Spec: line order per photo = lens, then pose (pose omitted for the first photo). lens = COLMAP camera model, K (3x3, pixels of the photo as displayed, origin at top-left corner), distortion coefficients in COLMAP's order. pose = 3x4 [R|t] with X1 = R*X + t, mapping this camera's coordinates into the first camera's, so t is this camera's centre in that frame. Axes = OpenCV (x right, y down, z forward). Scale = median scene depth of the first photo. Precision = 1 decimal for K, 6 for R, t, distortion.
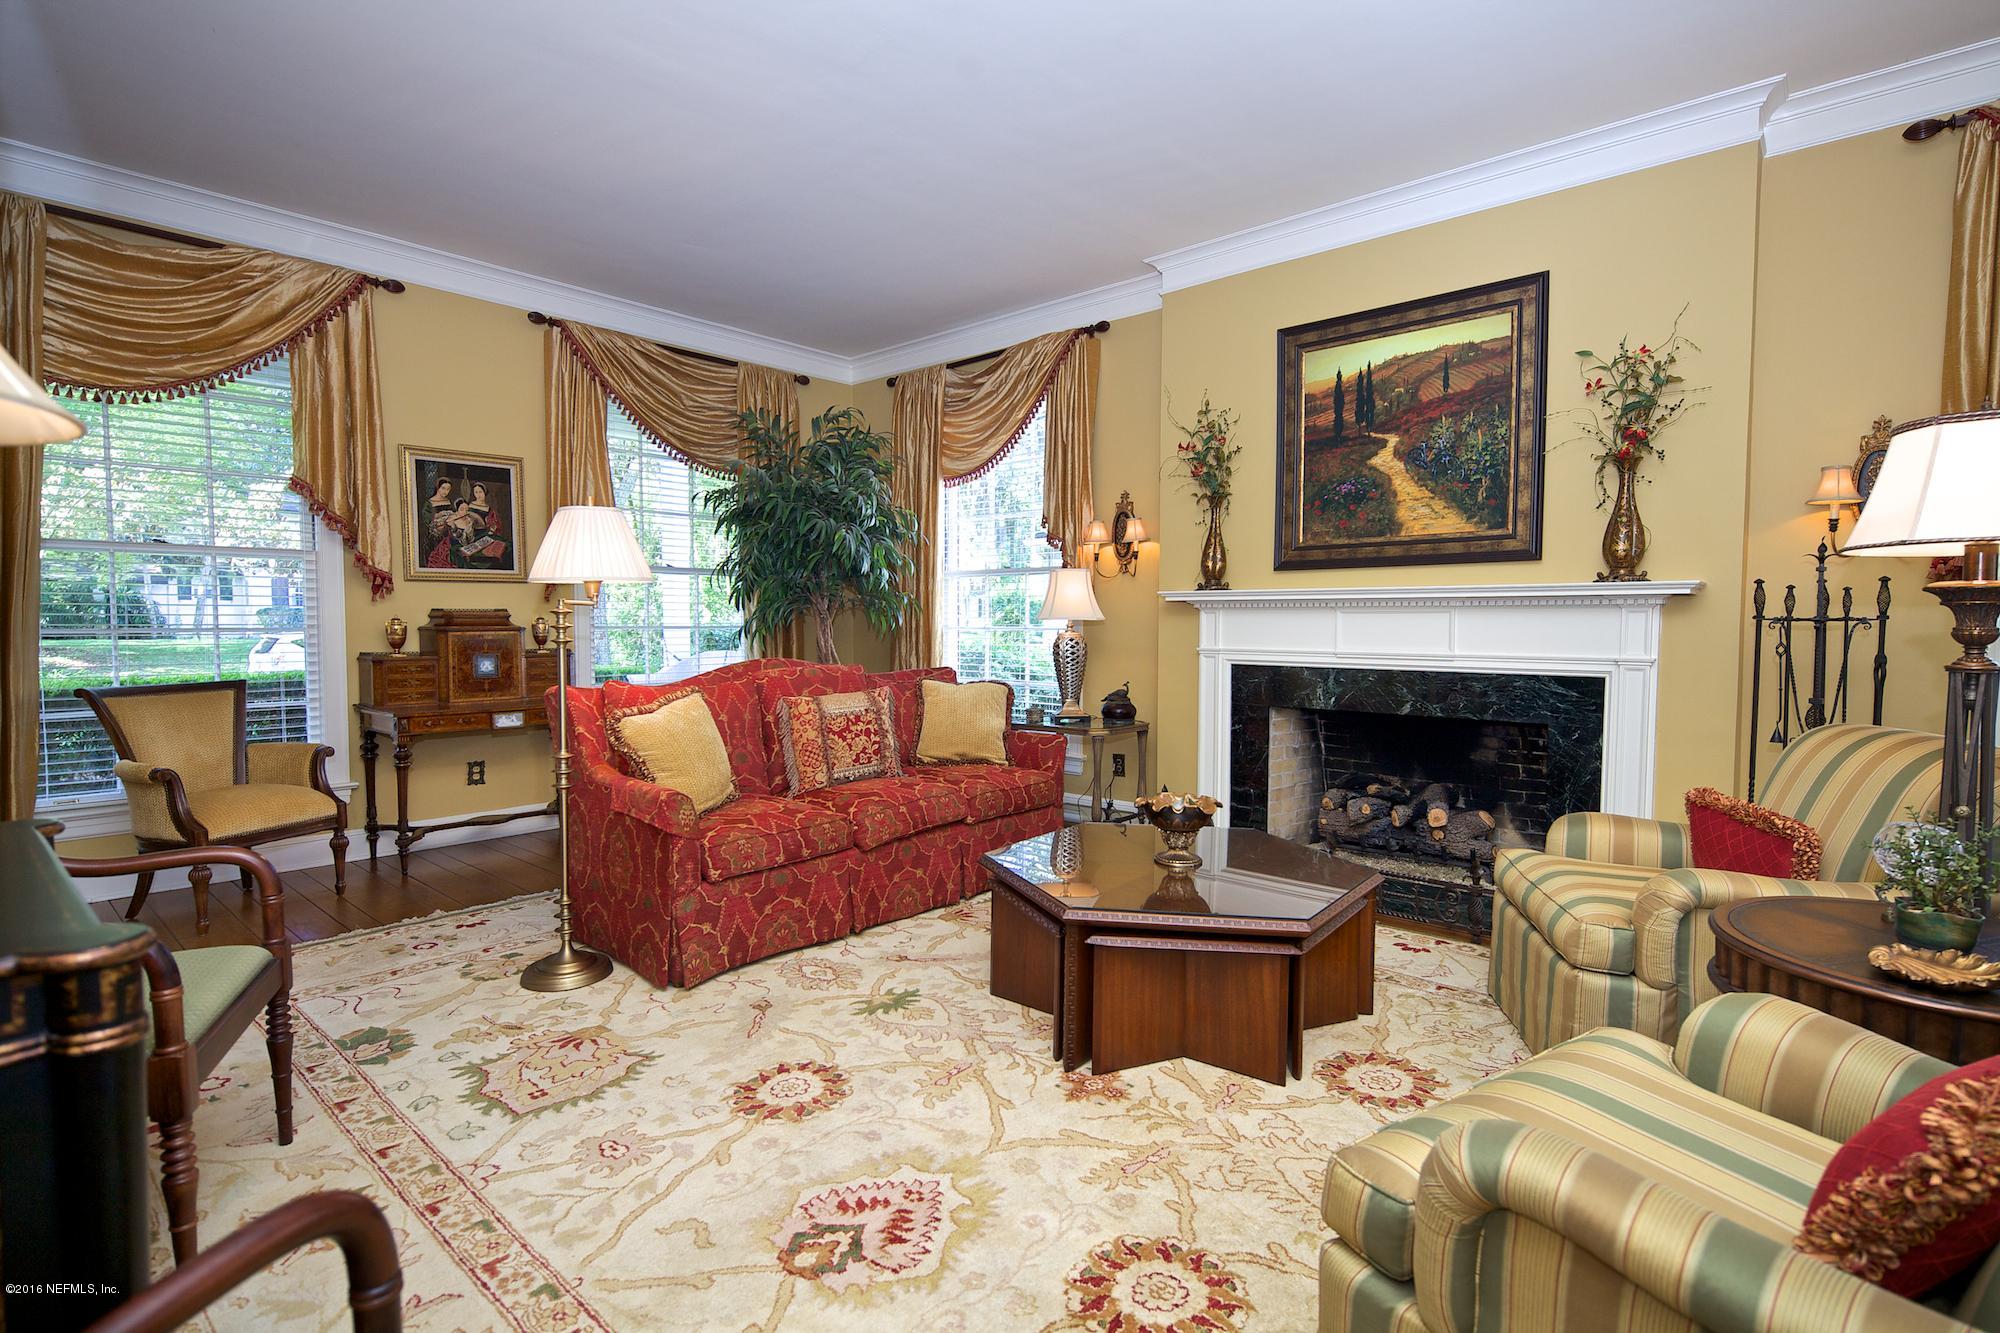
lens RADIAL K [[967.6, 0, 1009.8], [0, 967.6, 672.6], [0, 0, 1]] dist [0.003892, -0.004656]
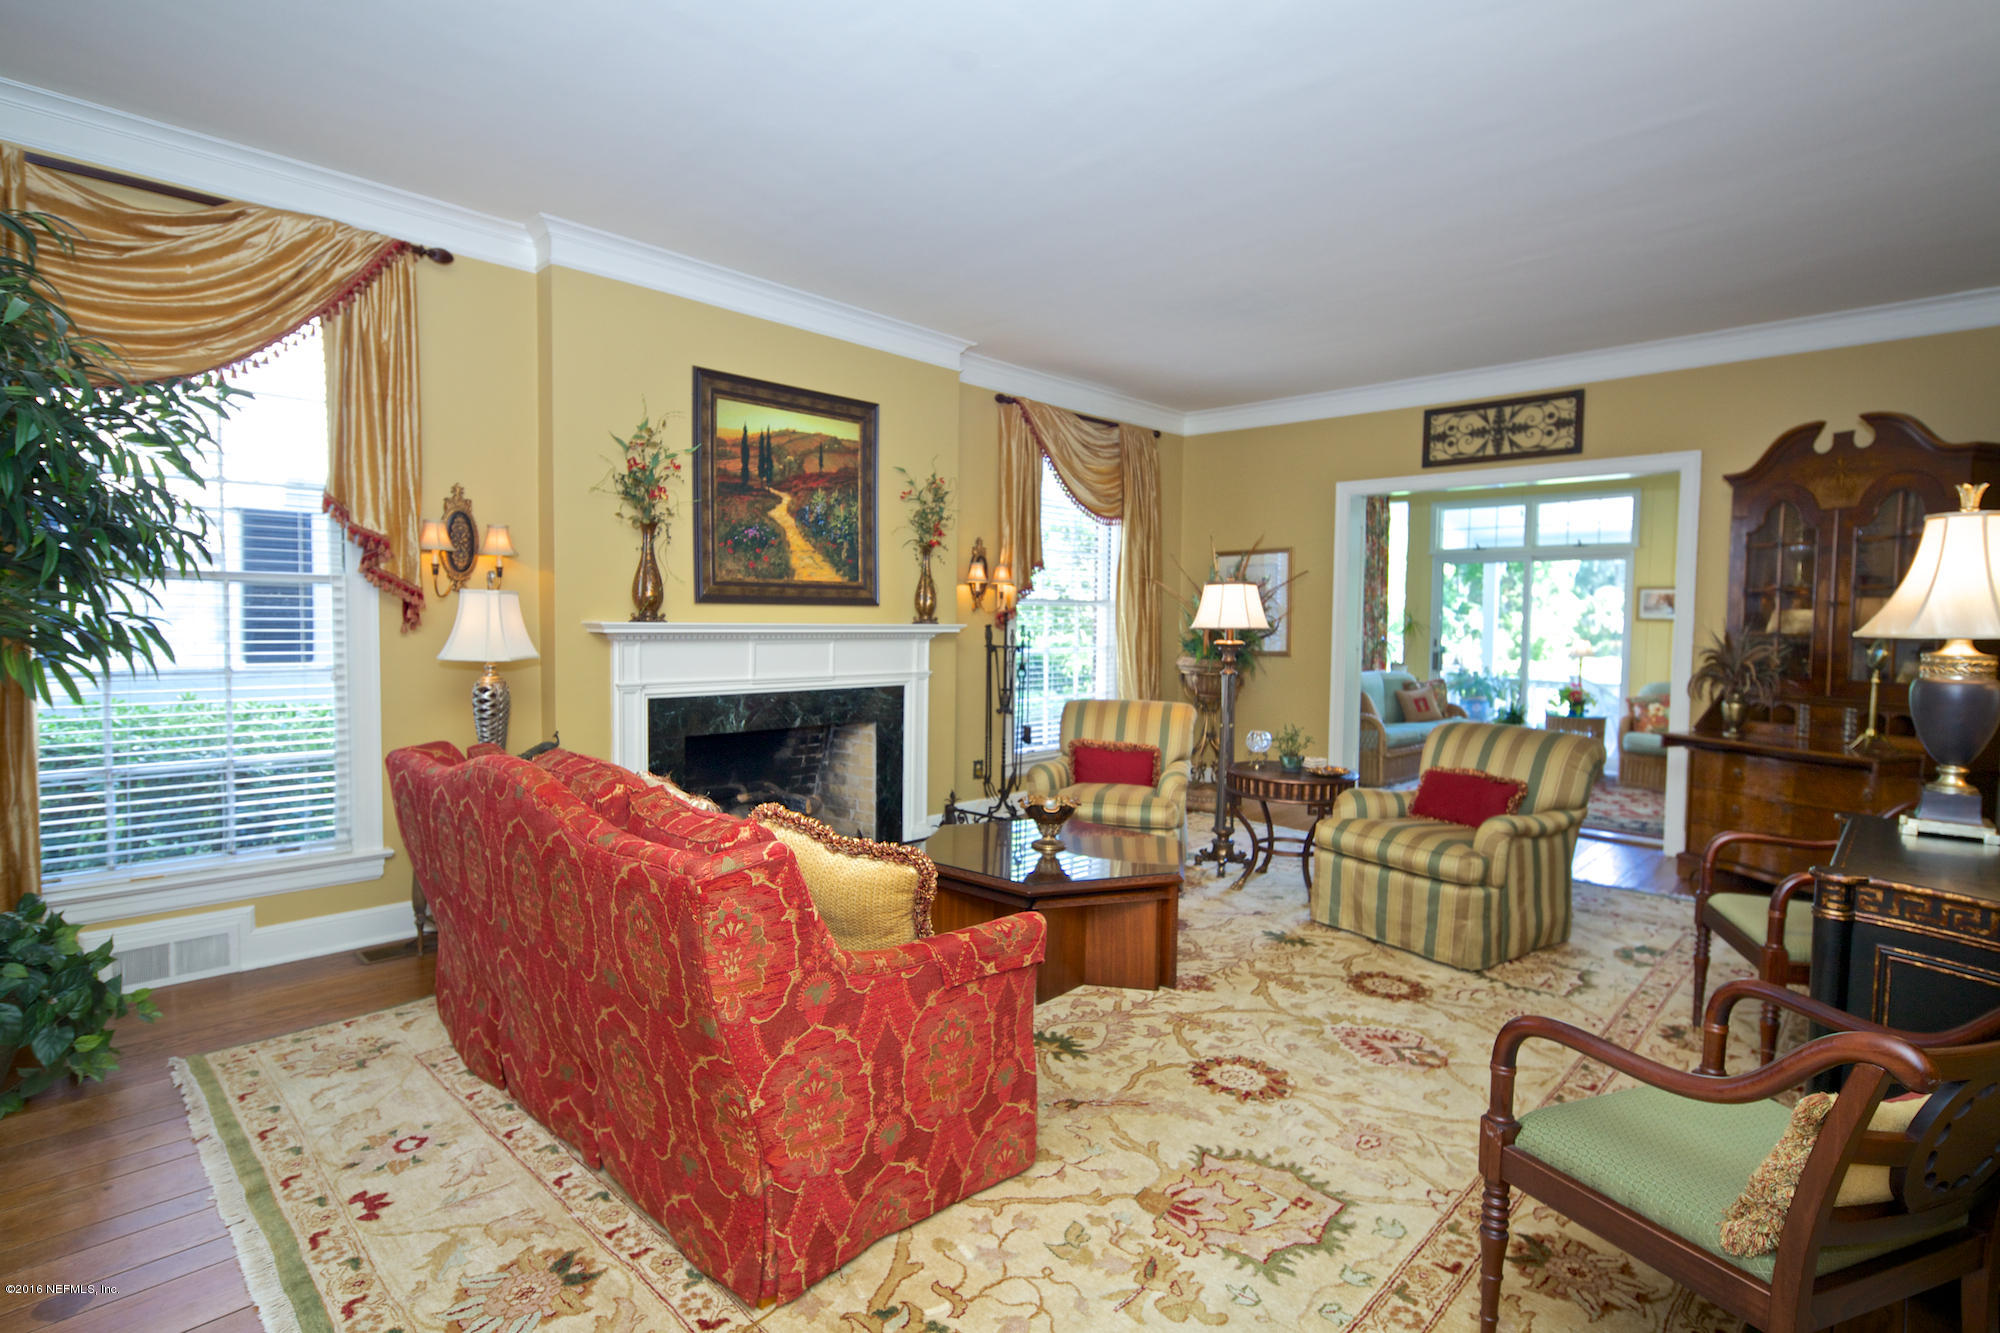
lens RADIAL K [[967.6, 0, 1010.2], [0, 967.6, 665.1], [0, 0, 1]] dist [0.003892, -0.004656]
pose [[0.039865, -0.050325, 0.997937, -0.824292], [0.040609, 0.997987, 0.048705, -0.086191], [-0.998380, 0.038584, 0.041829, 0.712181]]
